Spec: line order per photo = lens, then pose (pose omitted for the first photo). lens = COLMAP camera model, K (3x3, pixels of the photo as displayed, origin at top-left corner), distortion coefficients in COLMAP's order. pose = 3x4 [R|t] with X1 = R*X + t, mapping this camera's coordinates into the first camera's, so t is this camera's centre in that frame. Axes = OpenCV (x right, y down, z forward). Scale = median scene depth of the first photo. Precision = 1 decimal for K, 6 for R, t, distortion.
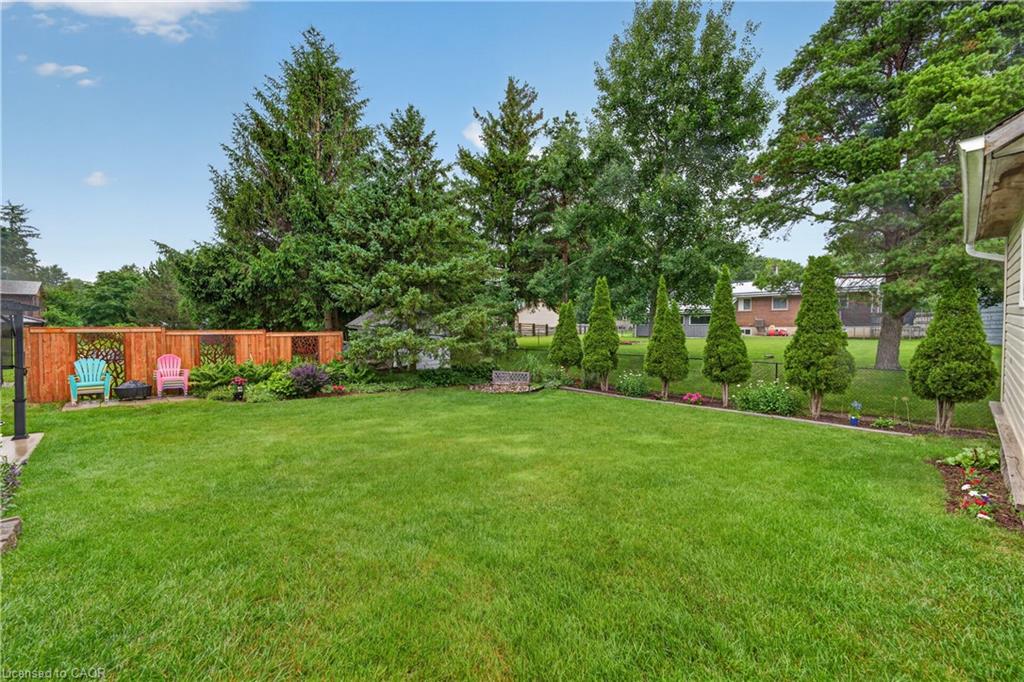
lens RADIAL K [[413.8, 0, 509.4], [0, 413.8, 338.5], [0, 0, 1]] dist [0.000022, 0.000337]
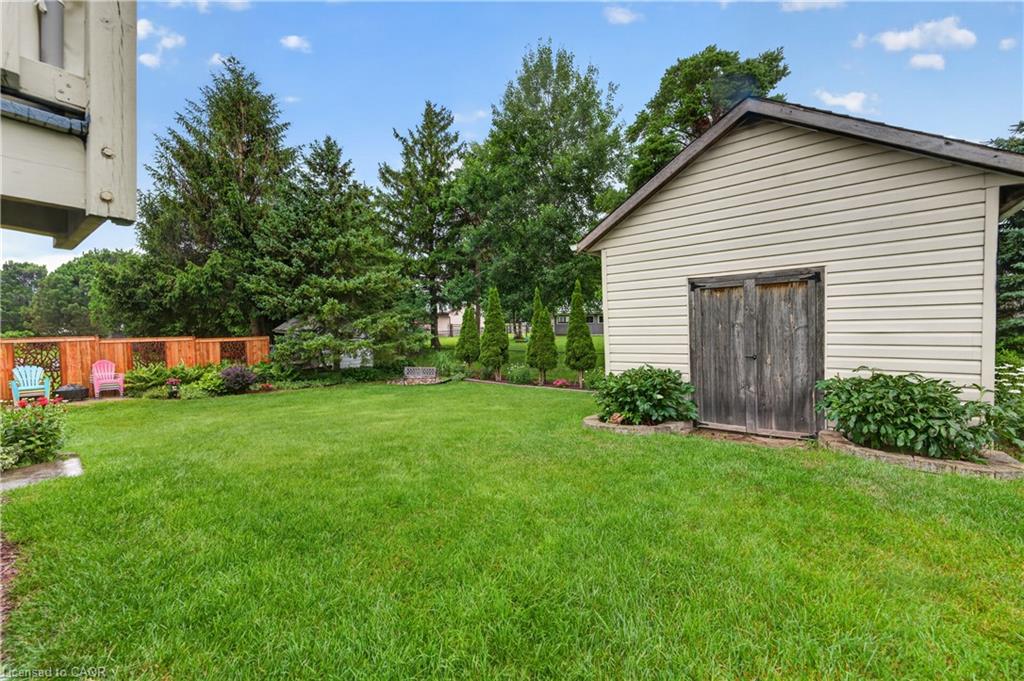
lens RADIAL K [[413.8, 0, 511.4], [0, 413.8, 339.8], [0, 0, 1]] dist [0.000022, 0.000337]
pose [[0.989768, -0.021176, 0.141104, 0.092958], [0.020449, 0.999769, 0.006599, -0.001658], [-0.141211, -0.003646, 0.989973, -0.212946]]
